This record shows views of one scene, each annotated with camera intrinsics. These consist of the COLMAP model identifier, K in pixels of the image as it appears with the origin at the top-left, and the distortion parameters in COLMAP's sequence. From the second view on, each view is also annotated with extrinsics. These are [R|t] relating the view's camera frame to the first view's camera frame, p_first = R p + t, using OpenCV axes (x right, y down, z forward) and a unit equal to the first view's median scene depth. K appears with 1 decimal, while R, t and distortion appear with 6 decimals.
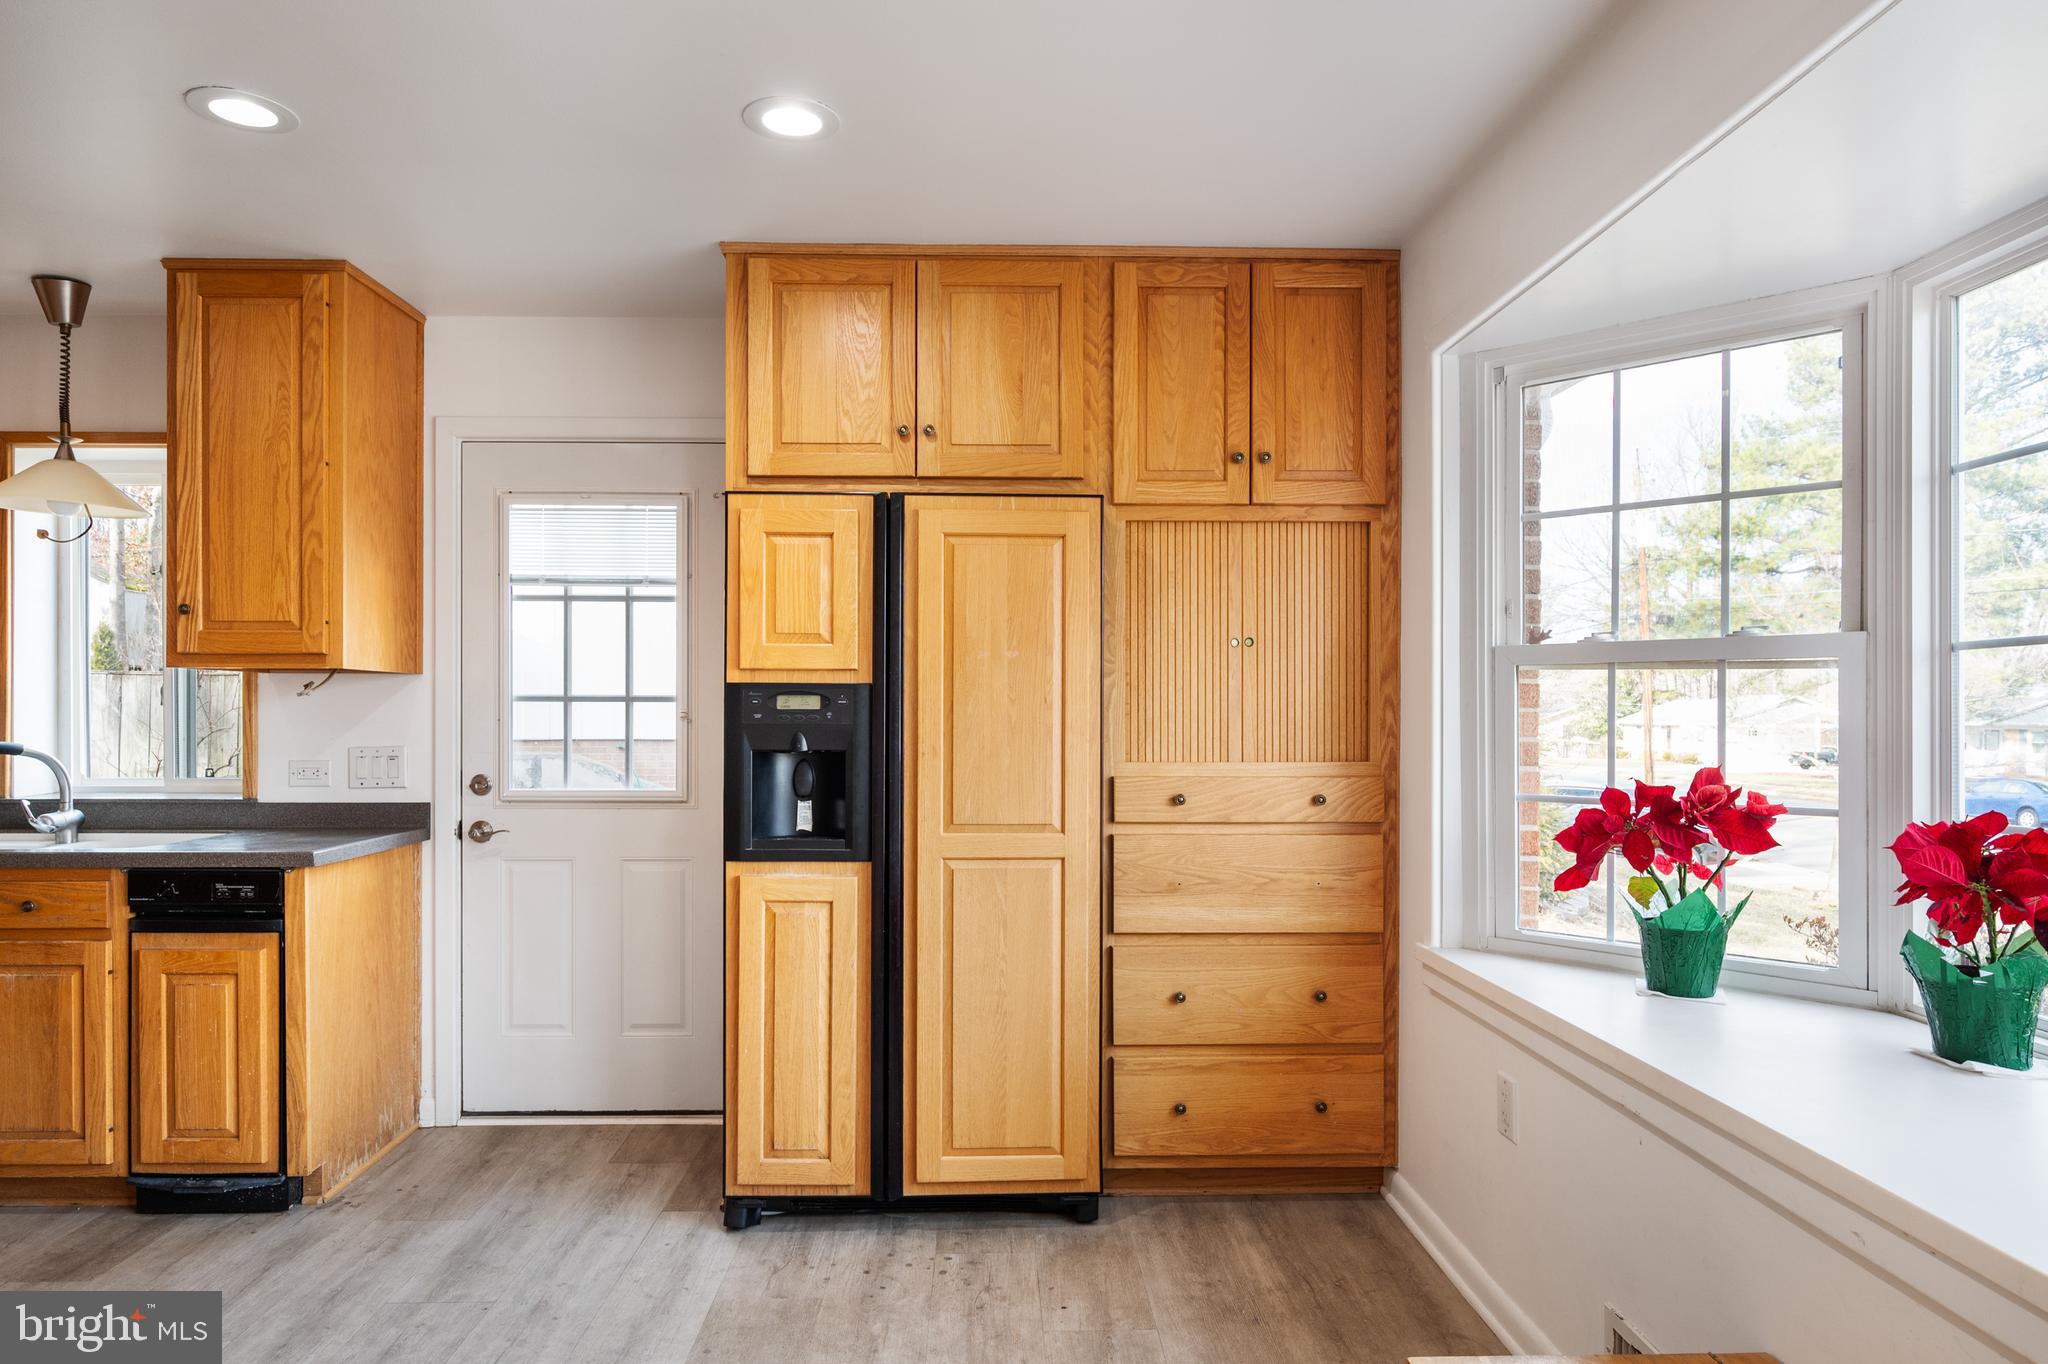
lens RADIAL K [[1211.3, 0, 1016.8], [0, 1211.3, 714.6], [0, 0, 1]] dist [-0.004390, -0.001170]
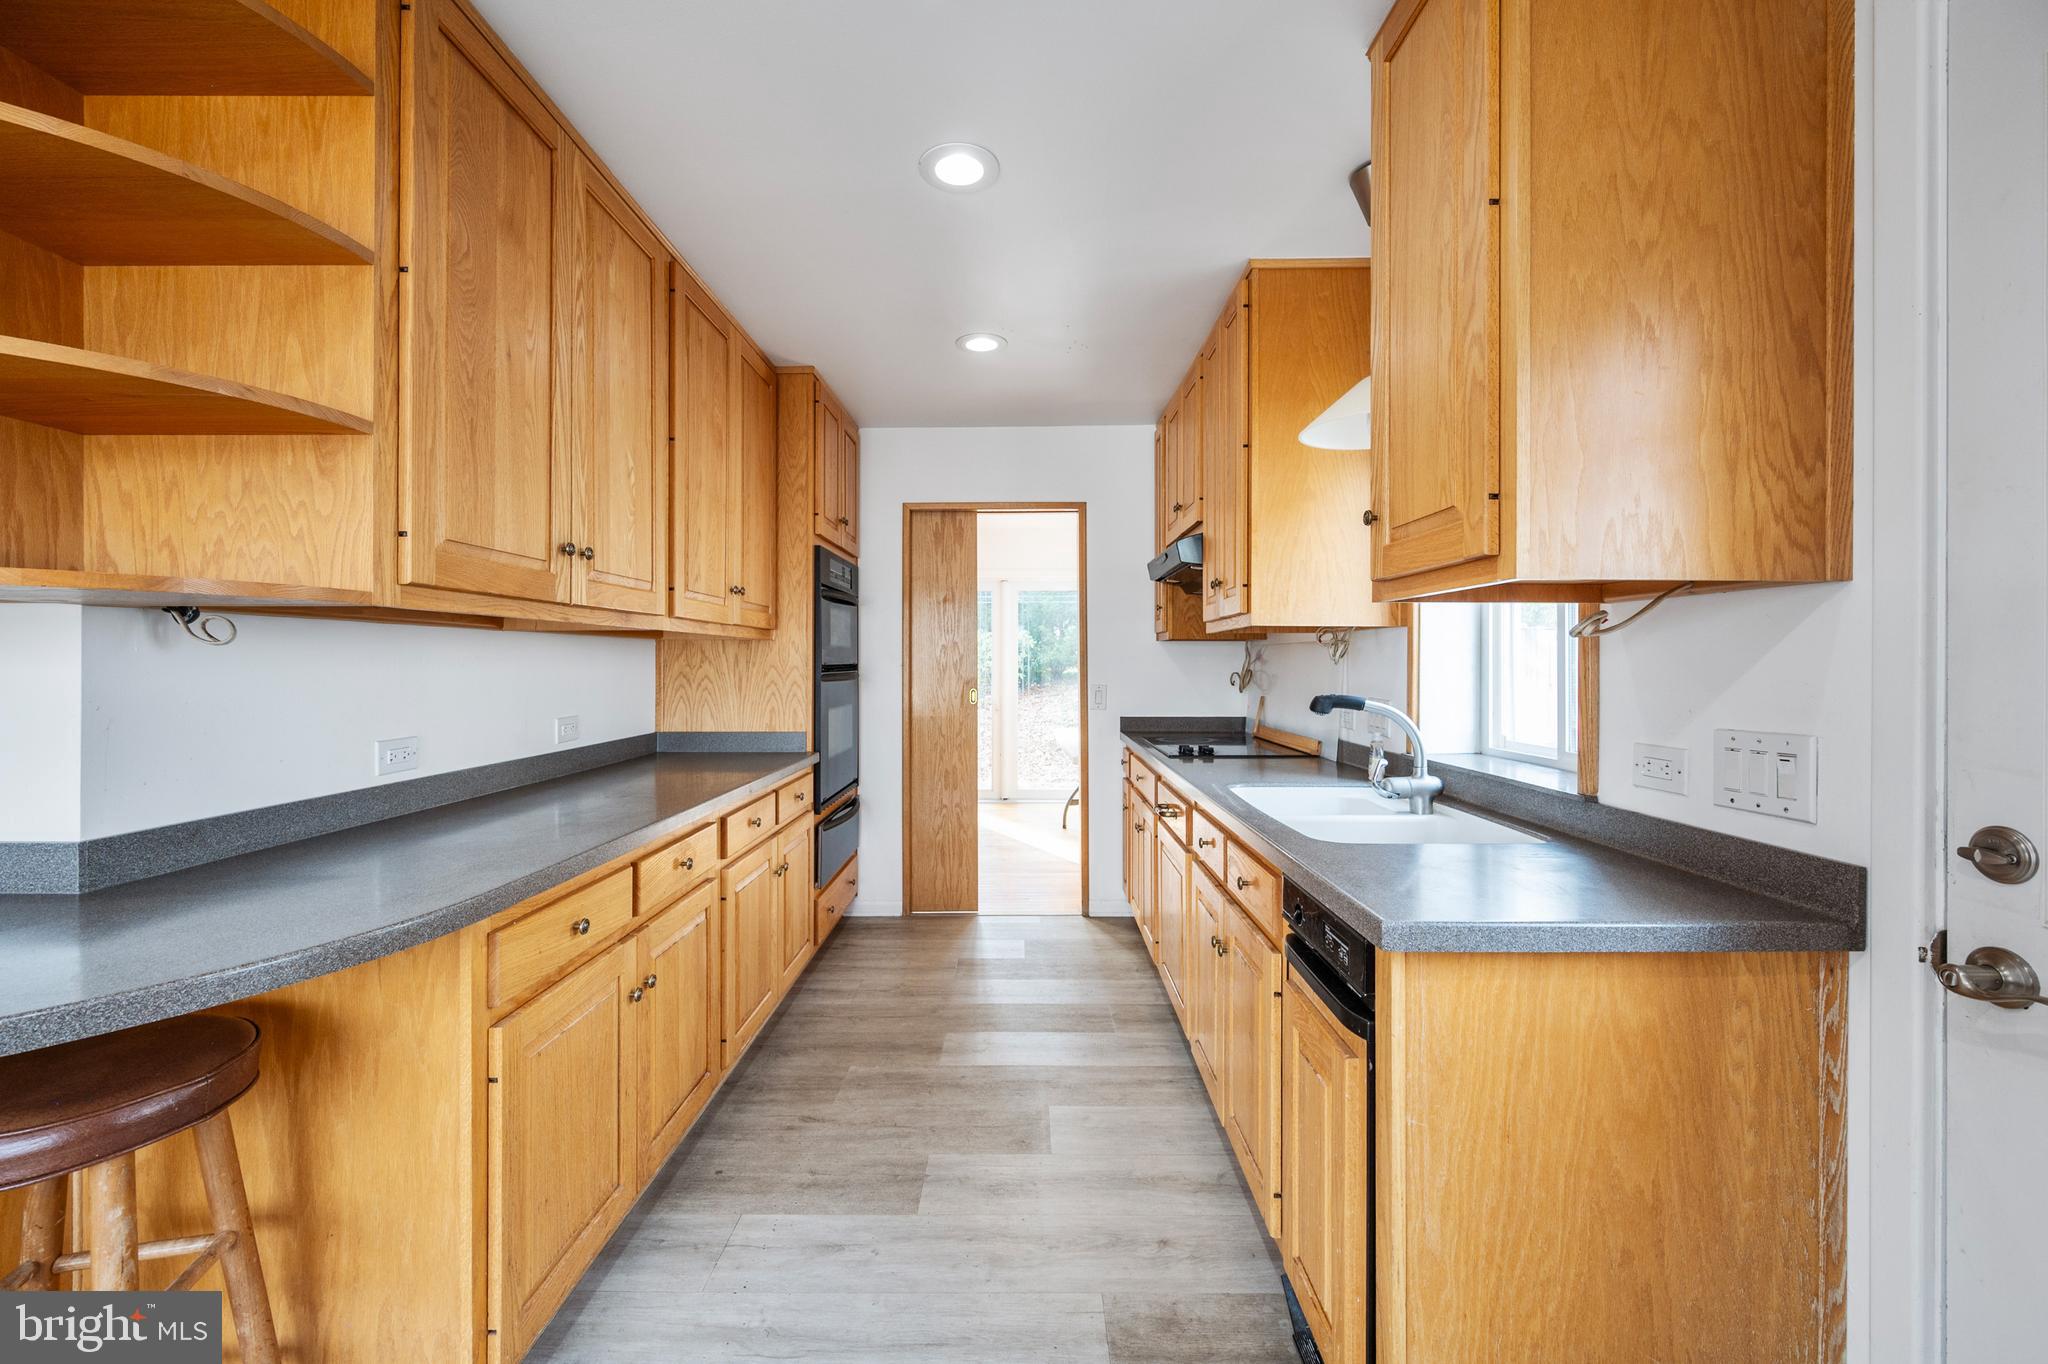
lens RADIAL K [[818.9, 0, 1021.6], [0, 818.9, 661.0], [0, 0, 1]] dist [-0.000709, -0.000021]
pose [[-0.028312, -0.003344, -0.999594, -0.207478], [-0.005086, 0.999982, -0.003202, -0.001043], [0.999586, 0.004993, -0.028329, 0.825584]]
